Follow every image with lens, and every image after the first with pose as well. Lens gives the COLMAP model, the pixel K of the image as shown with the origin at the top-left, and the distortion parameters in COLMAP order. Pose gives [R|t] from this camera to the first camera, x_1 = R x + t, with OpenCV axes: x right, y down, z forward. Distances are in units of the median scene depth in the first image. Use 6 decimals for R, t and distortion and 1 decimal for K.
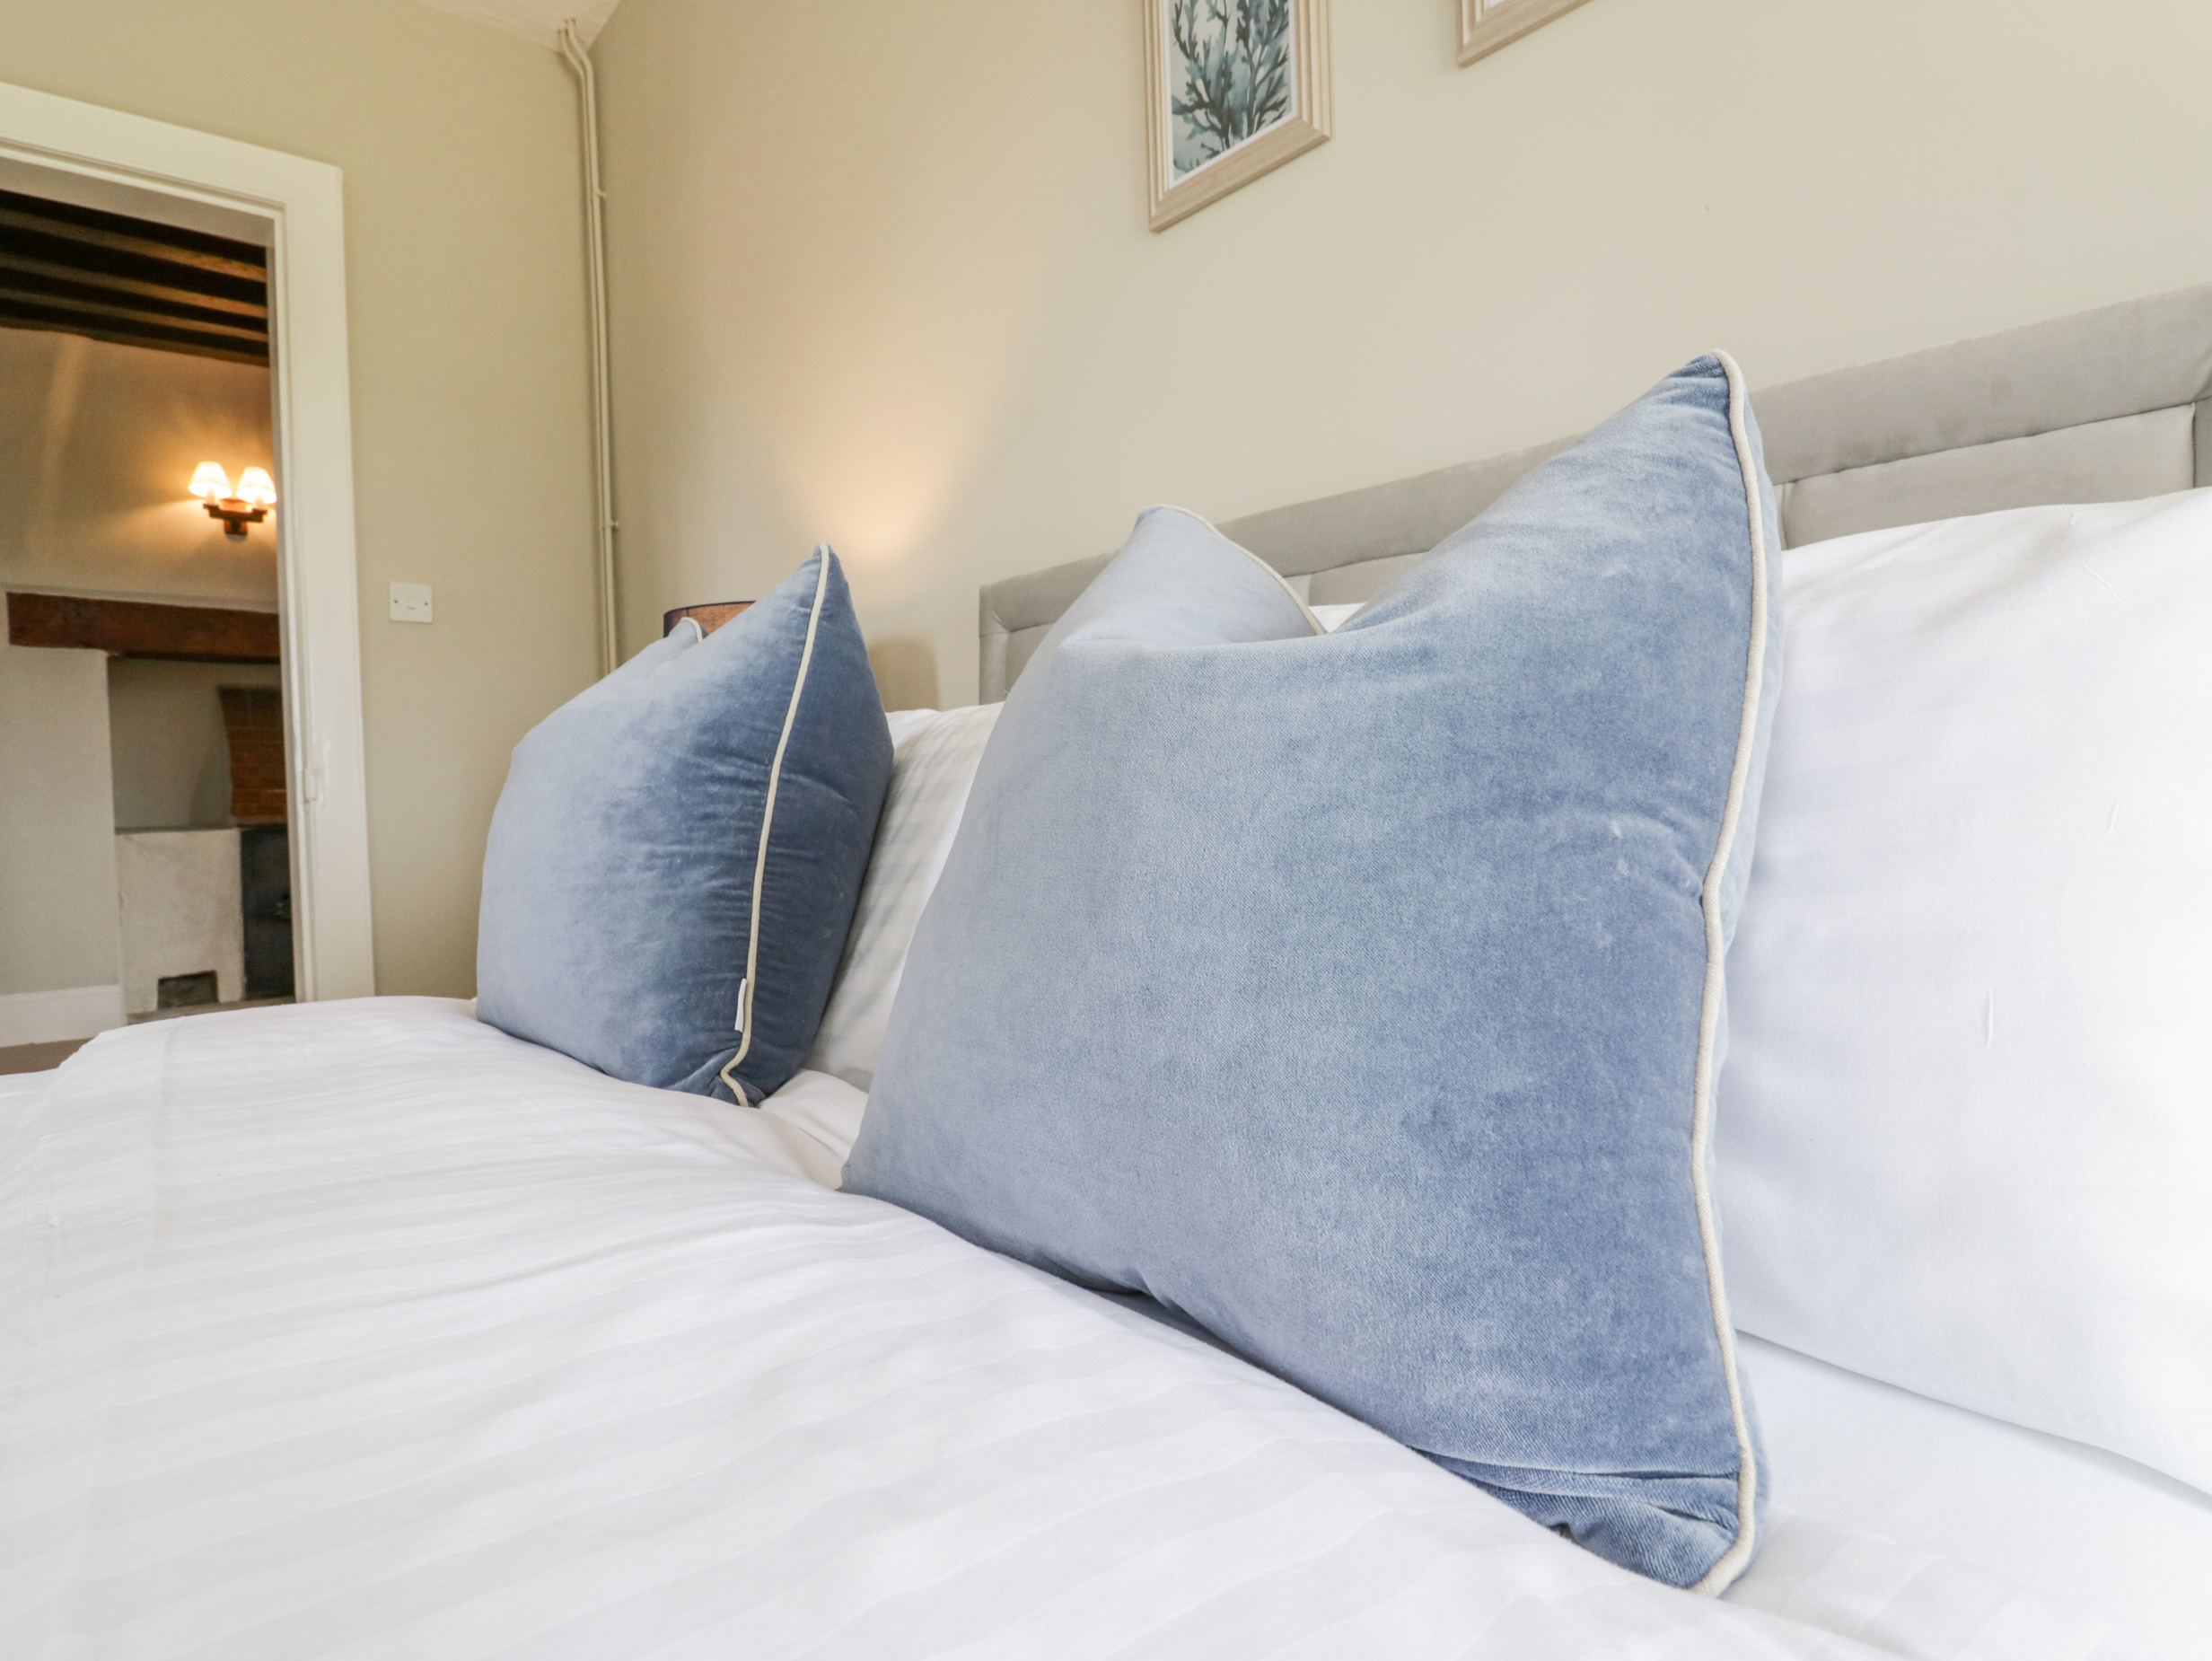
lens RADIAL K [[1211.2, 0, 1091.8], [0, 1211.2, 808.2], [0, 0, 1]] dist [-0.008292, -0.001407]
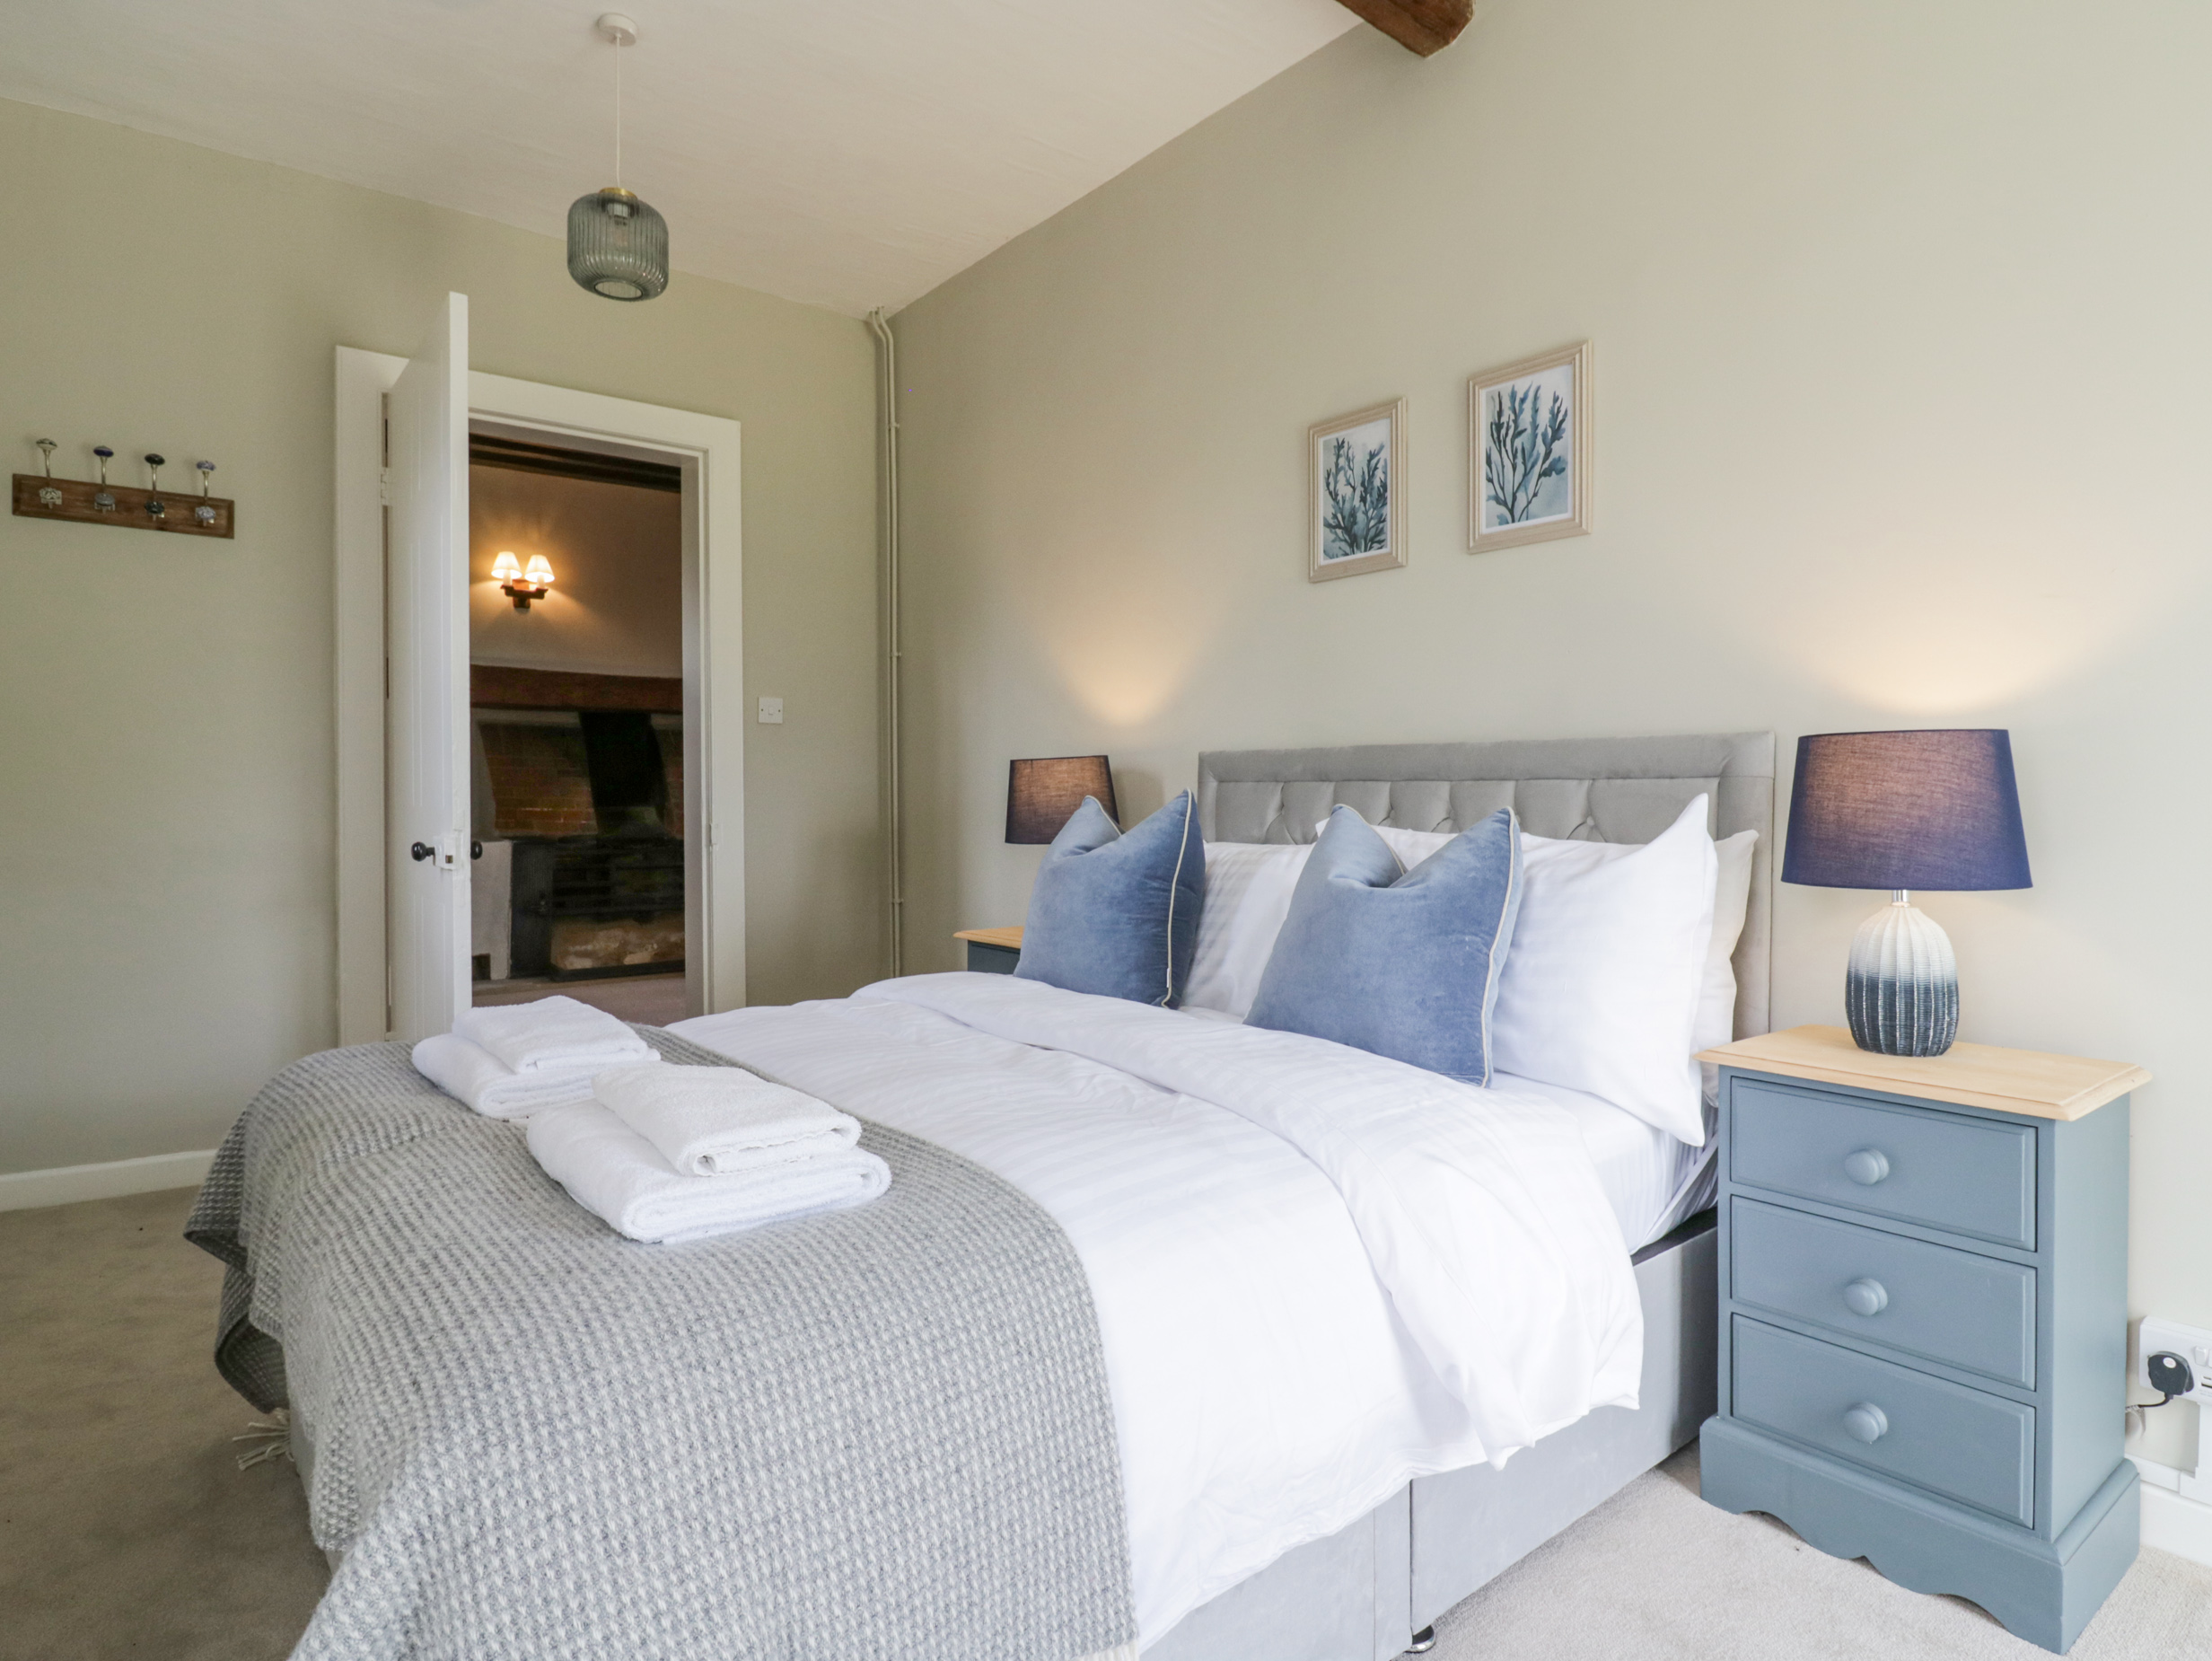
lens RADIAL K [[1211.2, 0, 1106.4], [0, 1211.2, 817.7], [0, 0, 1]] dist [-0.008292, -0.001407]
pose [[0.999045, 0.029016, -0.032675, -0.215264], [-0.028974, 0.999579, 0.001738, -0.113348], [0.032711, -0.000789, 0.999465, -0.993793]]
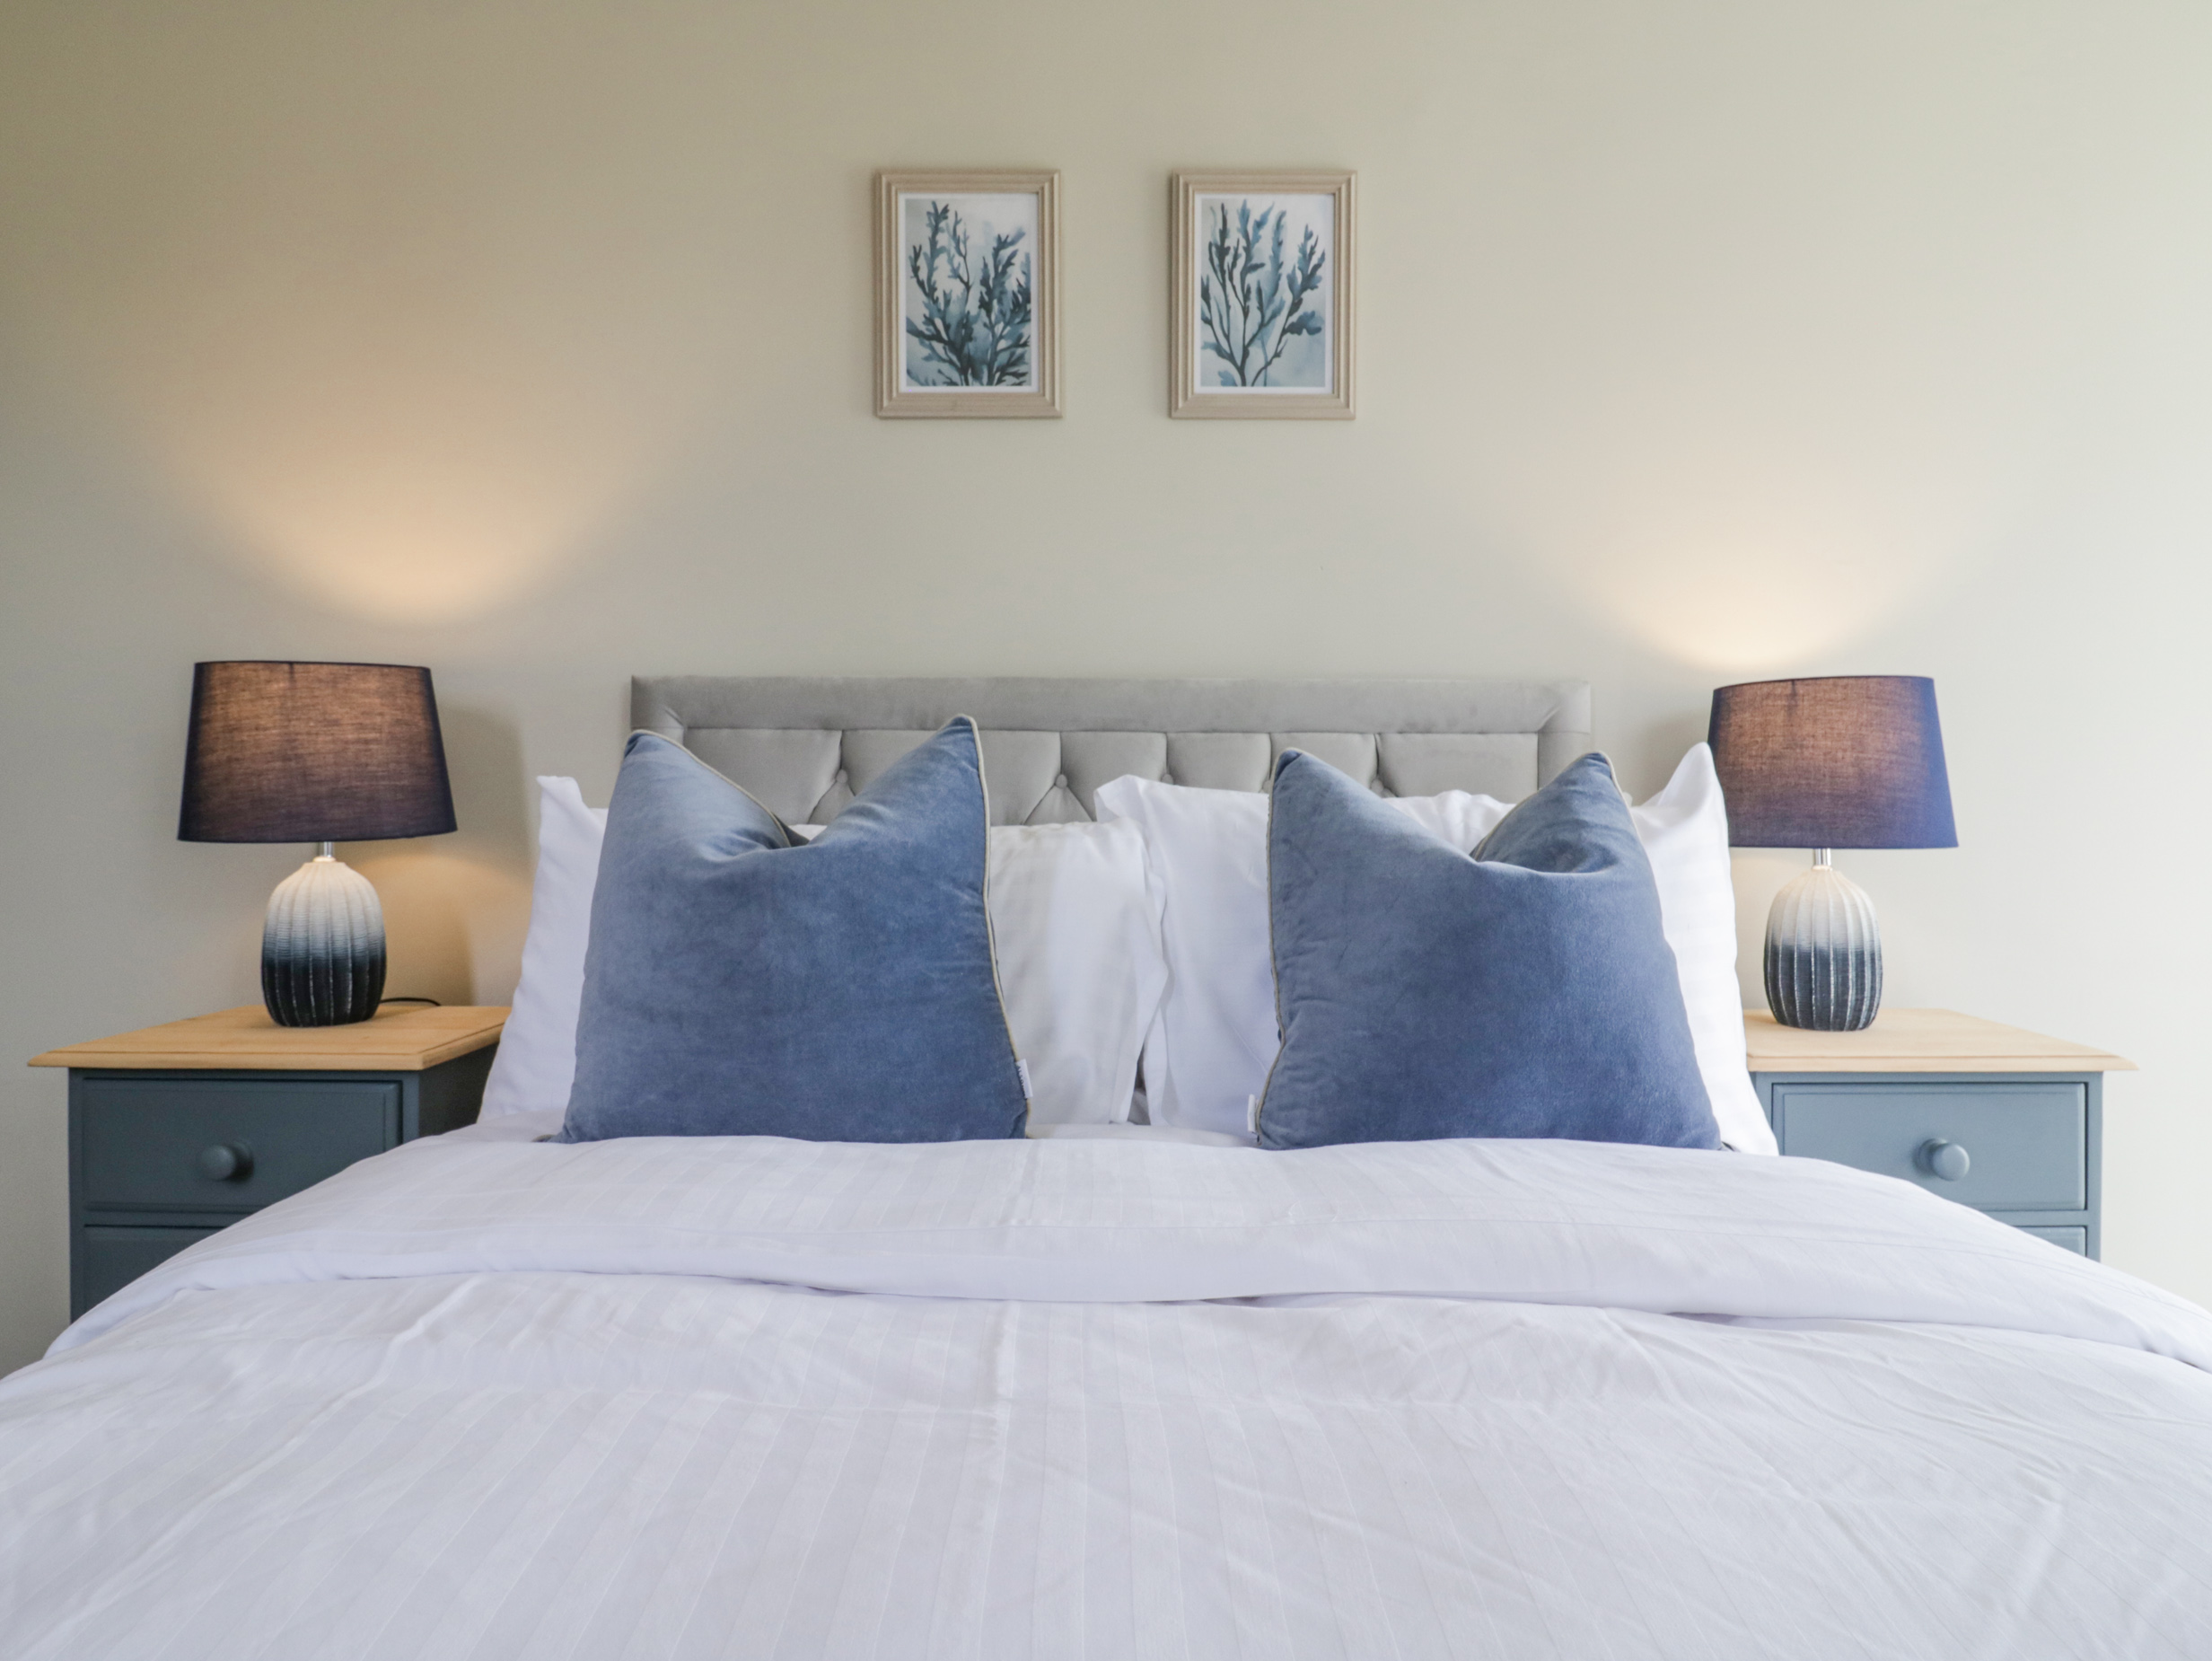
lens RADIAL K [[1211.2, 0, 1099.1], [0, 1211.2, 826.2], [0, 0, 1]] dist [-0.008292, -0.001407]
pose [[0.655120, 0.019210, 0.755280, -0.774601], [-0.010458, 0.999812, -0.016358, -0.058485], [-0.755452, 0.002818, 0.655198, 0.051642]]
